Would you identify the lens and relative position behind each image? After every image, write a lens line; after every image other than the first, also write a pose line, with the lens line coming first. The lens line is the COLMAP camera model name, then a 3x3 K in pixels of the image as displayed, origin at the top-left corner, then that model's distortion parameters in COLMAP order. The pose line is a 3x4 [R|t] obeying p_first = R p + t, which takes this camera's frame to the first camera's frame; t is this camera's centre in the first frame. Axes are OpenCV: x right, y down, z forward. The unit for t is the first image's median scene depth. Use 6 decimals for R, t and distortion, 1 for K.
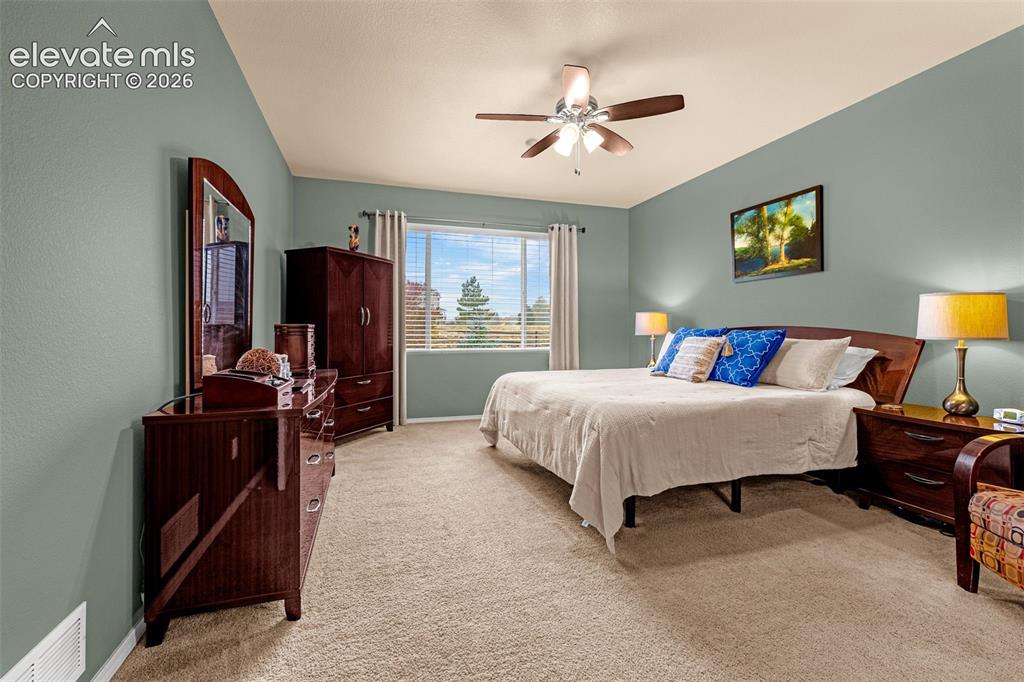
lens RADIAL K [[438.0, 0, 504.2], [0, 438.0, 331.9], [0, 0, 1]] dist [-0.002248, -0.000239]
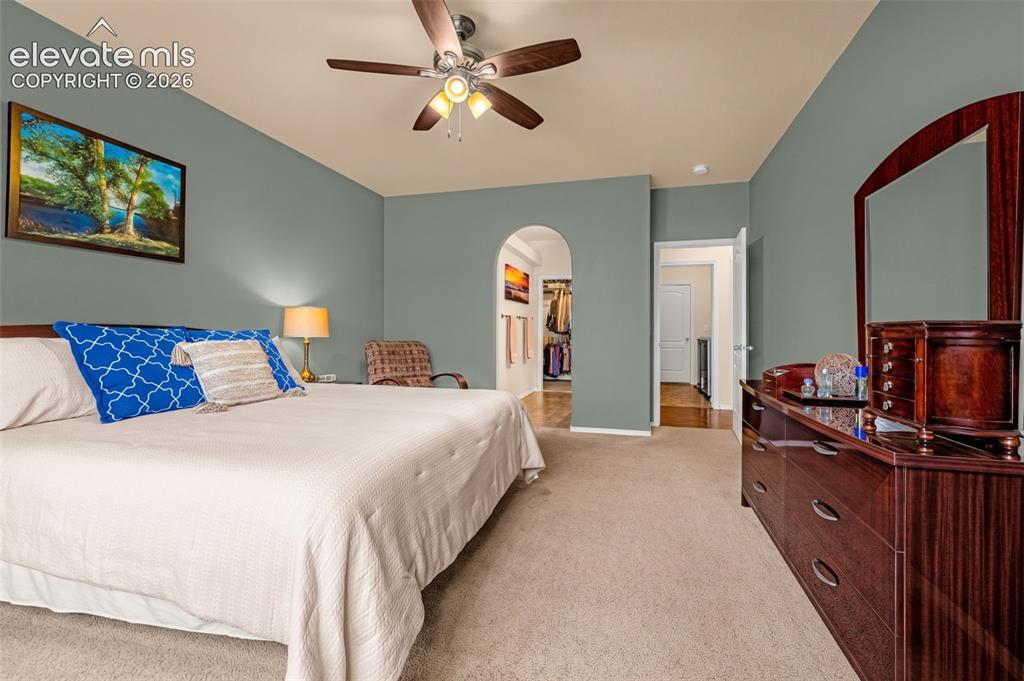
lens RADIAL K [[438.0, 0, 510.3], [0, 438.0, 333.7], [0, 0, 1]] dist [-0.002248, -0.000239]
pose [[-0.830648, -0.001289, 0.556796, -0.288038], [0.002597, 0.999977, 0.006188, -0.000485], [-0.556791, 0.006586, -0.830626, 1.253323]]
